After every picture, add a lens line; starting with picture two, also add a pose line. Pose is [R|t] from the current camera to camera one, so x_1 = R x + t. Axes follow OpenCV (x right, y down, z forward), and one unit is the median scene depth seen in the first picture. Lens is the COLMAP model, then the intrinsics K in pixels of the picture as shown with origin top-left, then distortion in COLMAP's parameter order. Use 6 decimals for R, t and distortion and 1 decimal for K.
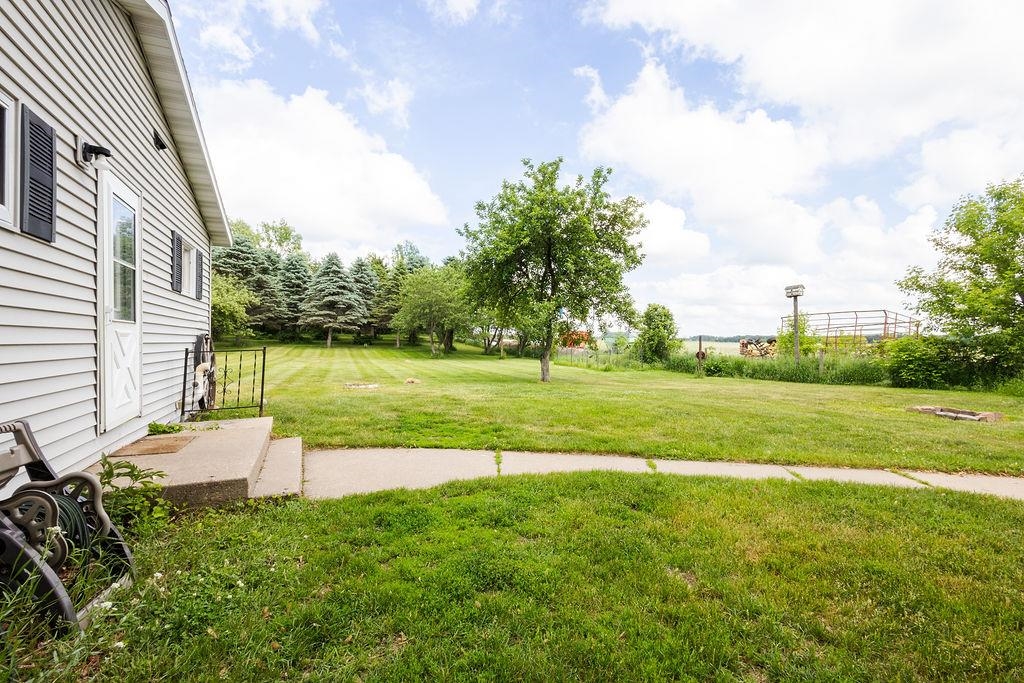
lens RADIAL K [[473.9, 0, 515.1], [0, 473.9, 342.0], [0, 0, 1]] dist [0.007882, -0.000625]
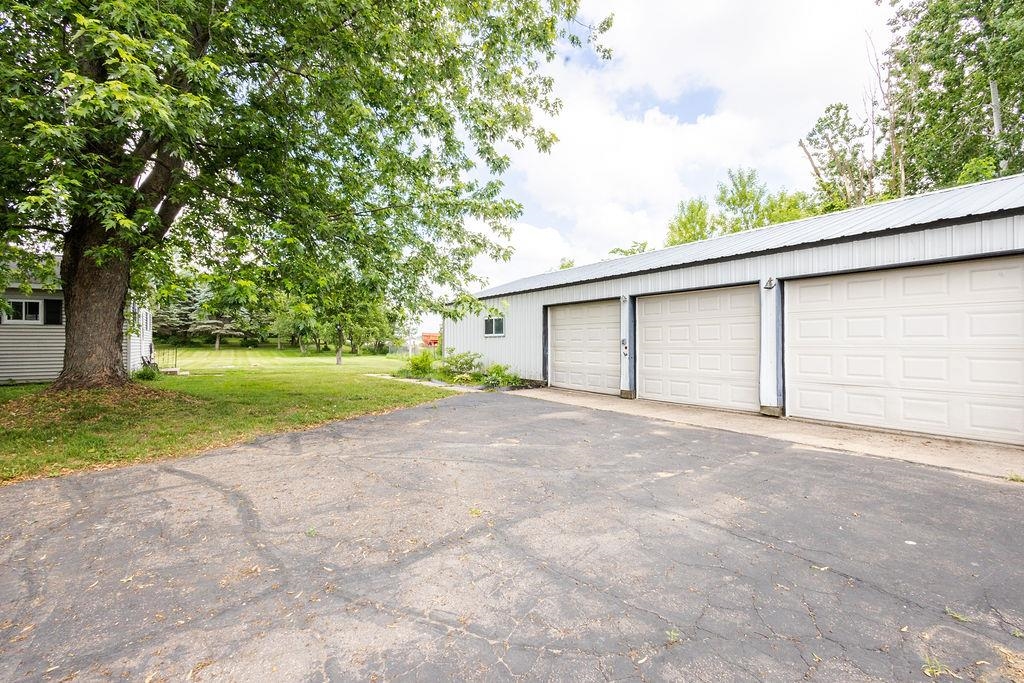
lens RADIAL K [[473.9, 0, 520.0], [0, 473.9, 342.6], [0, 0, 1]] dist [0.007882, -0.000625]
pose [[0.984100, -0.013554, 0.177099, 0.163952], [0.013411, 0.999908, 0.002003, 0.001232], [-0.177110, 0.000404, 0.984191, -0.354971]]
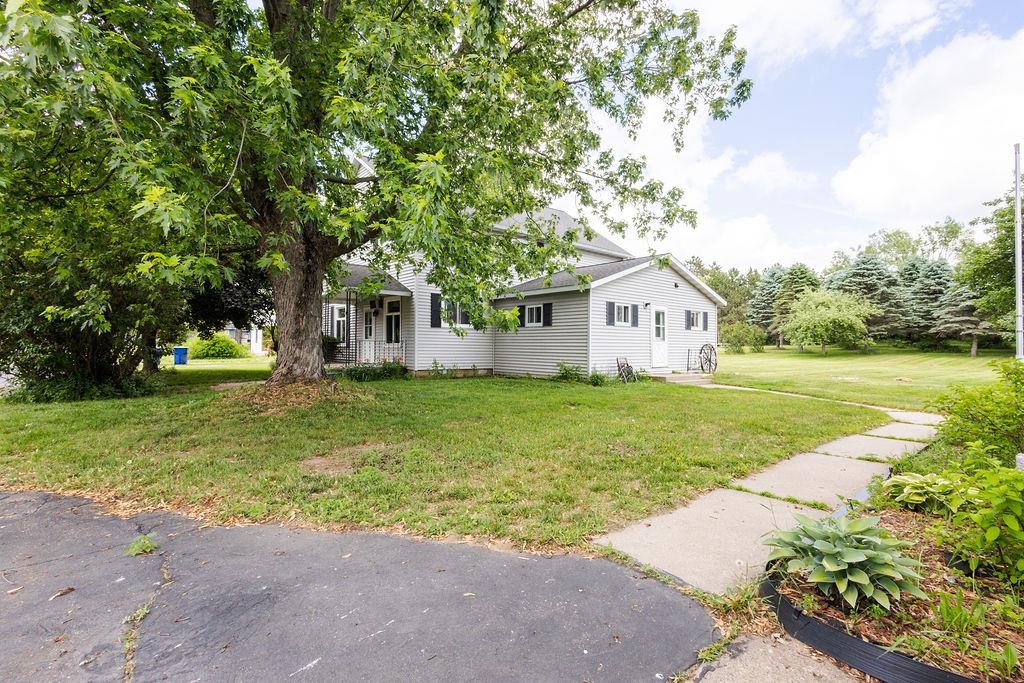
lens RADIAL K [[473.9, 0, 510.6], [0, 473.9, 339.0], [0, 0, 1]] dist [0.007882, -0.000625]
pose [[0.290415, -0.022686, -0.956632, 0.234003], [-0.002784, 0.999695, -0.024553, 0.003545], [0.956897, 0.009793, 0.290263, -0.121505]]
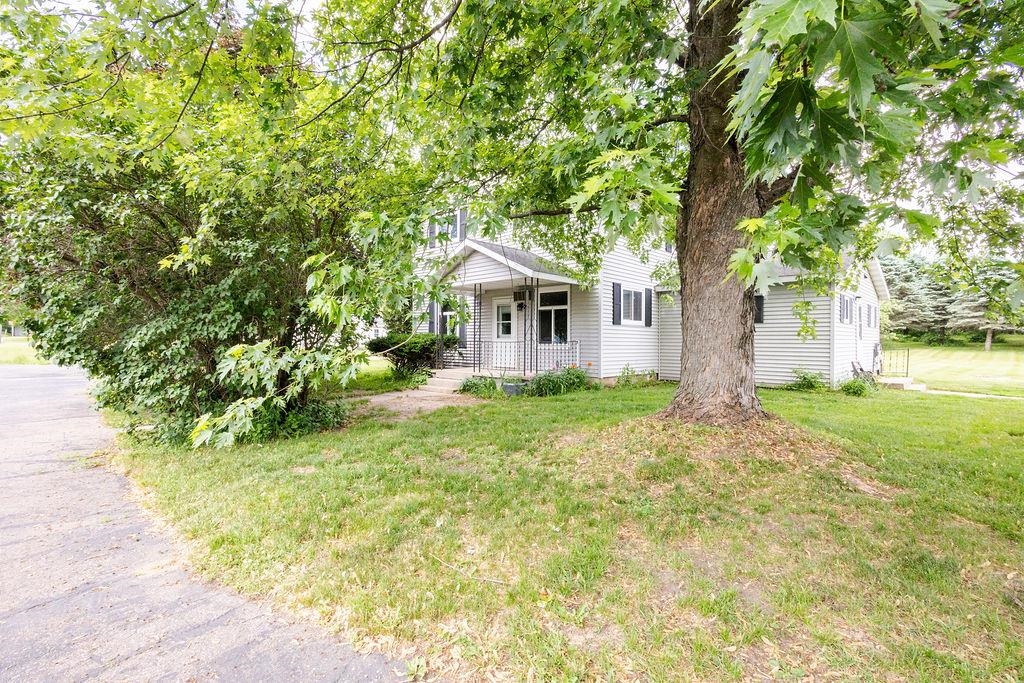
lens RADIAL K [[473.9, 0, 511.0], [0, 473.9, 337.2], [0, 0, 1]] dist [0.007882, -0.000625]
pose [[0.380544, -0.014038, -0.924656, 0.125969], [0.001126, 0.999891, -0.014717, -0.001721], [0.924762, 0.004559, 0.380518, -0.239125]]
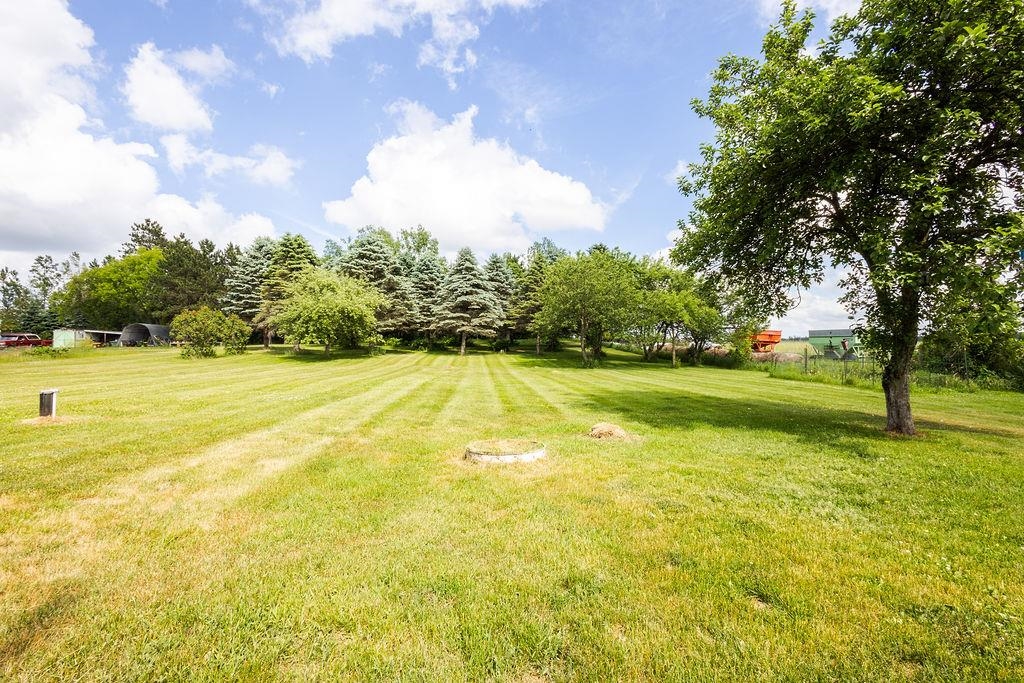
lens RADIAL K [[473.9, 0, 511.0], [0, 473.9, 340.9], [0, 0, 1]] dist [0.007882, -0.000625]
pose [[0.960273, -0.016345, -0.278582, -0.059616], [0.012879, 0.999815, -0.014268, 0.000123], [0.278764, 0.010113, 0.960306, 0.177257]]
